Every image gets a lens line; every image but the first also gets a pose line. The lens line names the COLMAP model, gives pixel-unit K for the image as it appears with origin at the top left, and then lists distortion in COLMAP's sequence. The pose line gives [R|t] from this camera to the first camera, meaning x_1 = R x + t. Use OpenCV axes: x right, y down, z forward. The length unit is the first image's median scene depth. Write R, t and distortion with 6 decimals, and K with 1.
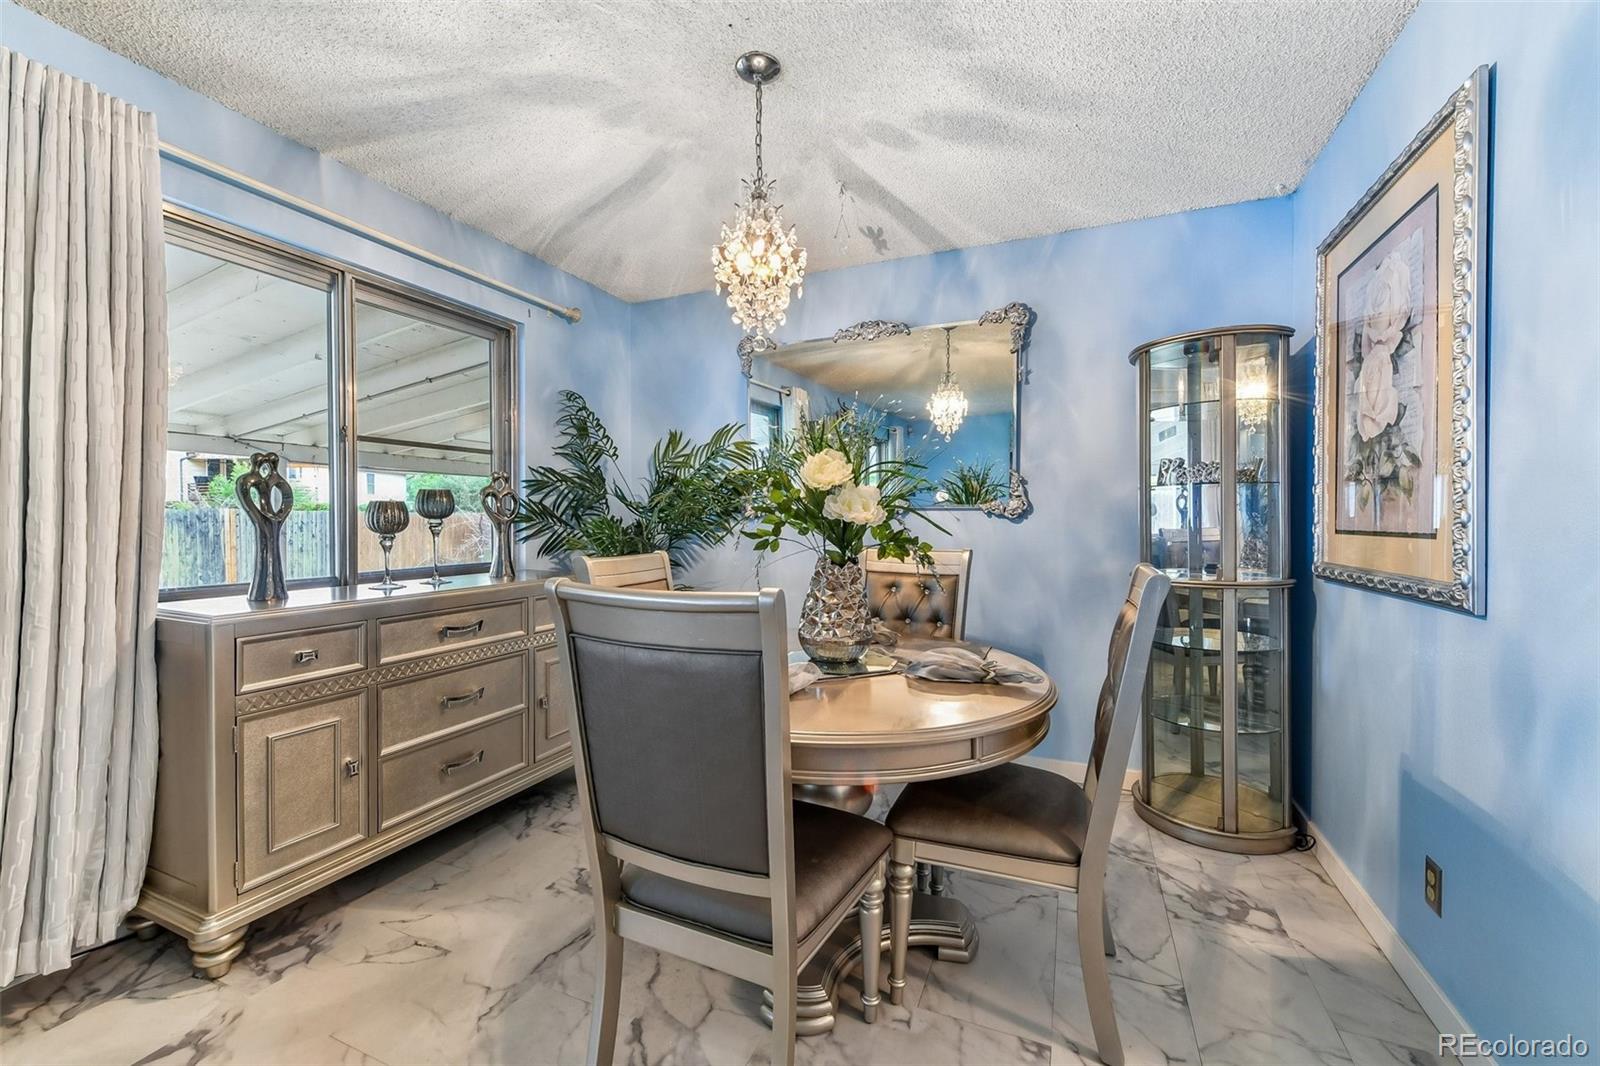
lens RADIAL K [[633.8, 0, 798.1], [0, 633.8, 523.9], [0, 0, 1]] dist [0.000734, -0.000274]
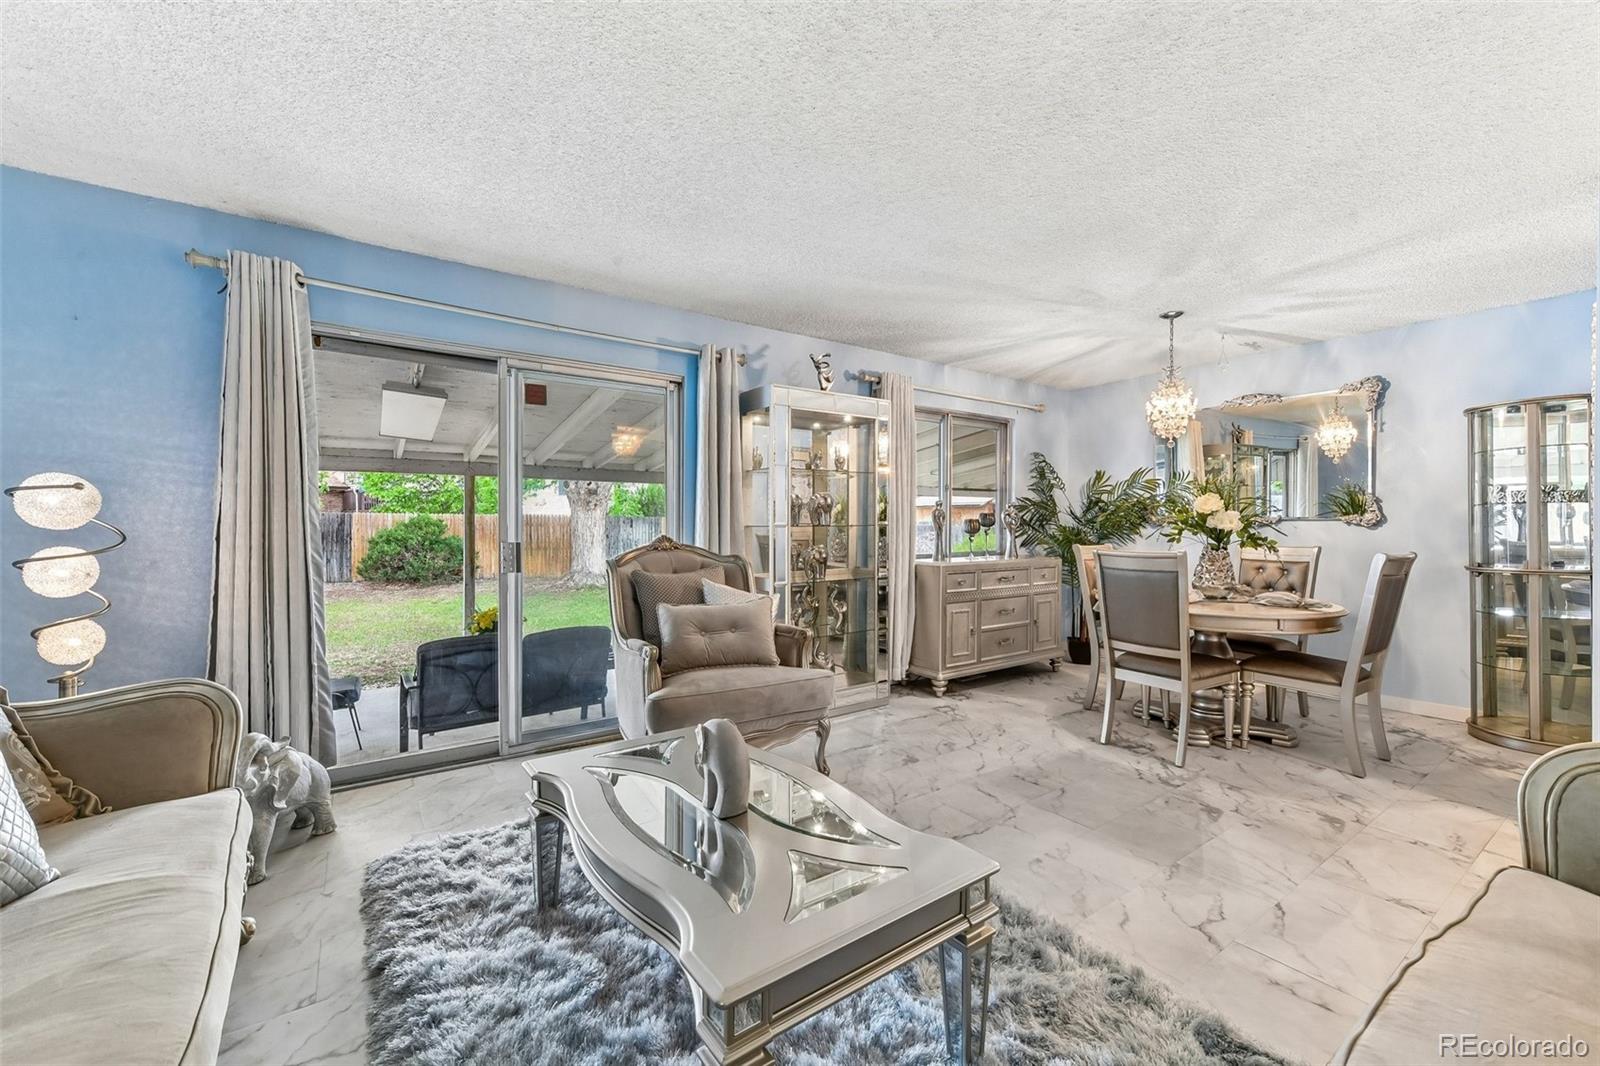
lens RADIAL K [[633.8, 0, 805.6], [0, 633.8, 534.7], [0, 0, 1]] dist [0.000734, -0.000274]
pose [[0.855578, 0.006359, -0.517635, -0.007082], [-0.002472, 0.999963, 0.008200, 0.001495], [0.517668, -0.005736, 0.855562, -1.197405]]
